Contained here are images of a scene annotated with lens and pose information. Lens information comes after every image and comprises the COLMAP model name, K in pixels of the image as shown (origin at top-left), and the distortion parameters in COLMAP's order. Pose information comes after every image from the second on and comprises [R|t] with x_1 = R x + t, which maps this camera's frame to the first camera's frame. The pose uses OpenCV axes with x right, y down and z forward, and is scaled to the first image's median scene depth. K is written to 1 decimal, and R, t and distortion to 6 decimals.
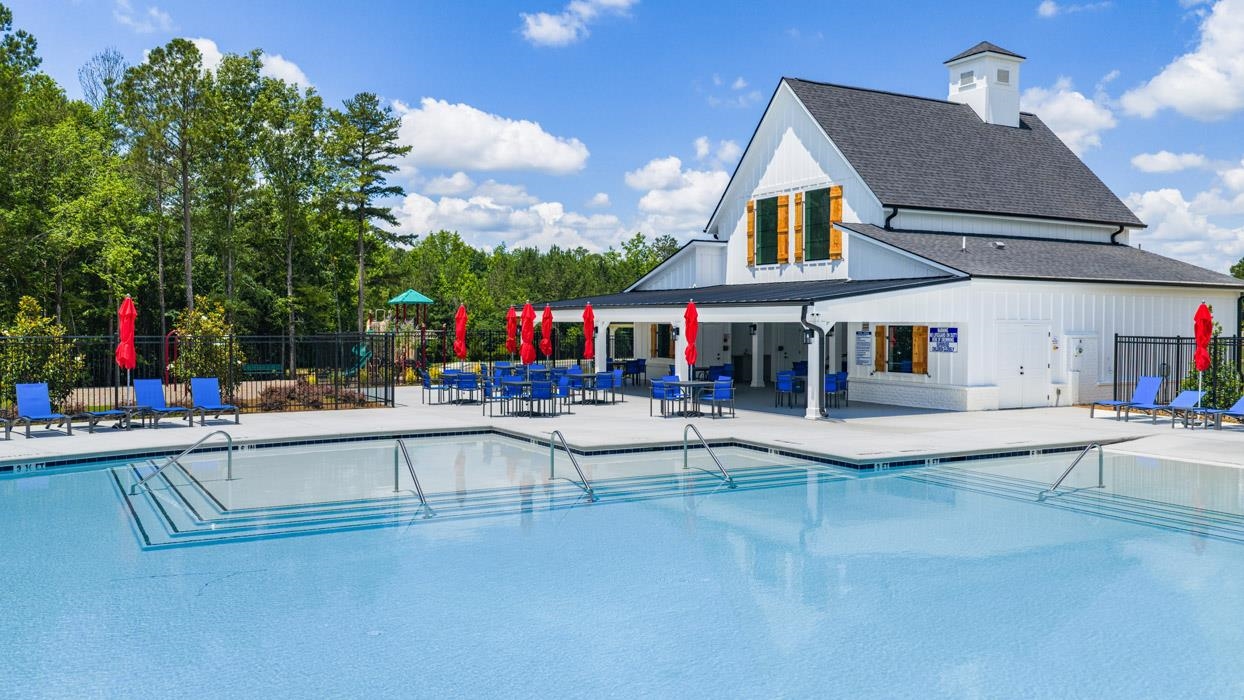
lens RADIAL K [[1032.6, 0, 625.3], [0, 1032.6, 347.2], [0, 0, 1]] dist [0.034539, -0.061710]
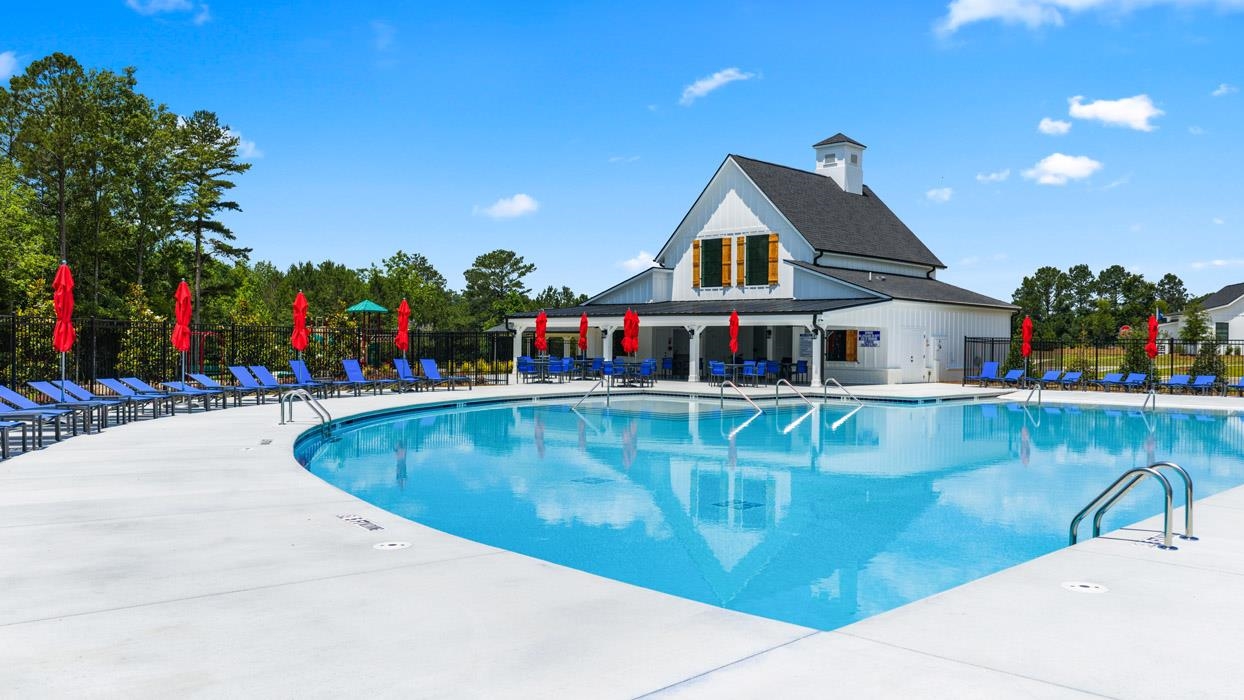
lens RADIAL K [[1032.6, 0, 625.3], [0, 1032.6, 347.2], [0, 0, 1]] dist [0.034539, -0.061710]
pose [[0.954777, 0.006828, 0.297245, -0.374449], [-0.001171, 0.999815, -0.019204, 0.026490], [-0.297321, 0.017988, 0.954608, -0.274437]]
